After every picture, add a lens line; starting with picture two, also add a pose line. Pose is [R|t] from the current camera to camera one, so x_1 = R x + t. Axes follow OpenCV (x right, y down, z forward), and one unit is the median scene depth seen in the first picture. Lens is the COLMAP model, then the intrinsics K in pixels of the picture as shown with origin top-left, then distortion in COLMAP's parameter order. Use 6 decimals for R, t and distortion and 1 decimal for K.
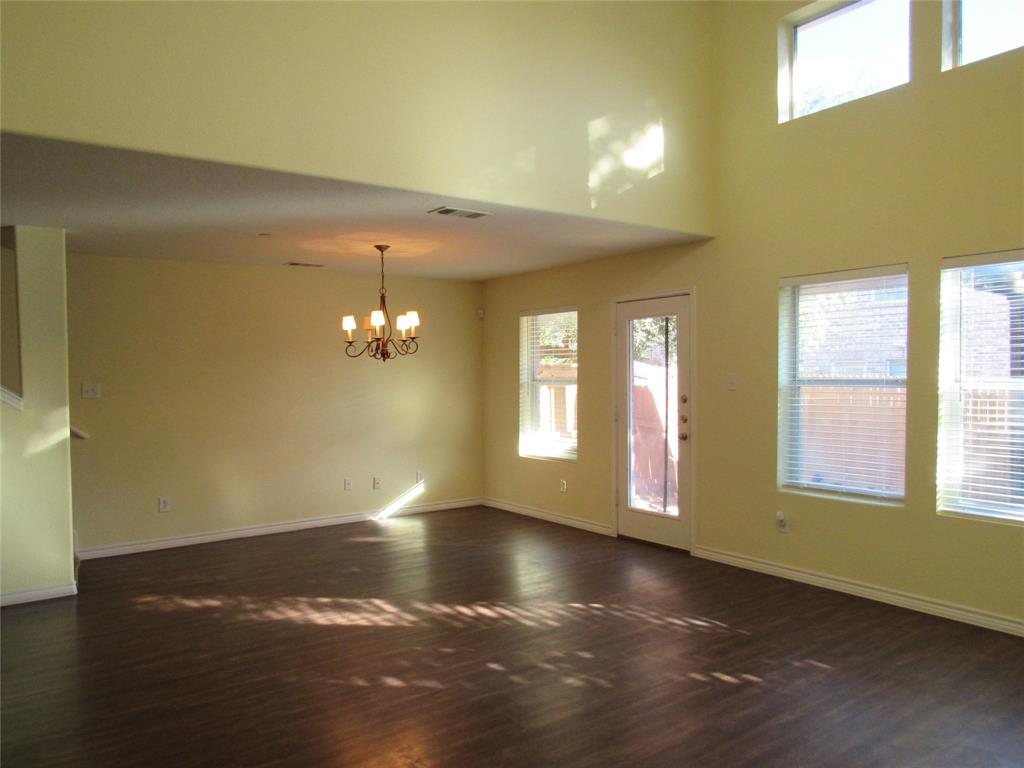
lens RADIAL K [[723.2, 0, 513.9], [0, 723.2, 382.6], [0, 0, 1]] dist [-0.035015, 0.024078]
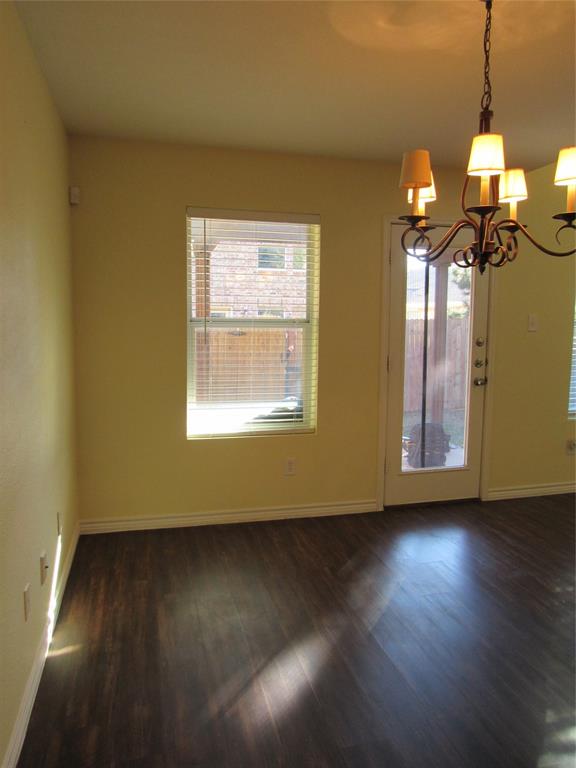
lens RADIAL K [[542.4, 0, 279.1], [0, 542.4, 383.4], [0, 0, 1]] dist [-0.035015, 0.024078]
pose [[0.388918, -0.103848, 0.915401, -0.682383], [-0.000200, 0.993617, 0.112807, -0.003989], [-0.921273, -0.044056, 0.386414, 1.285913]]
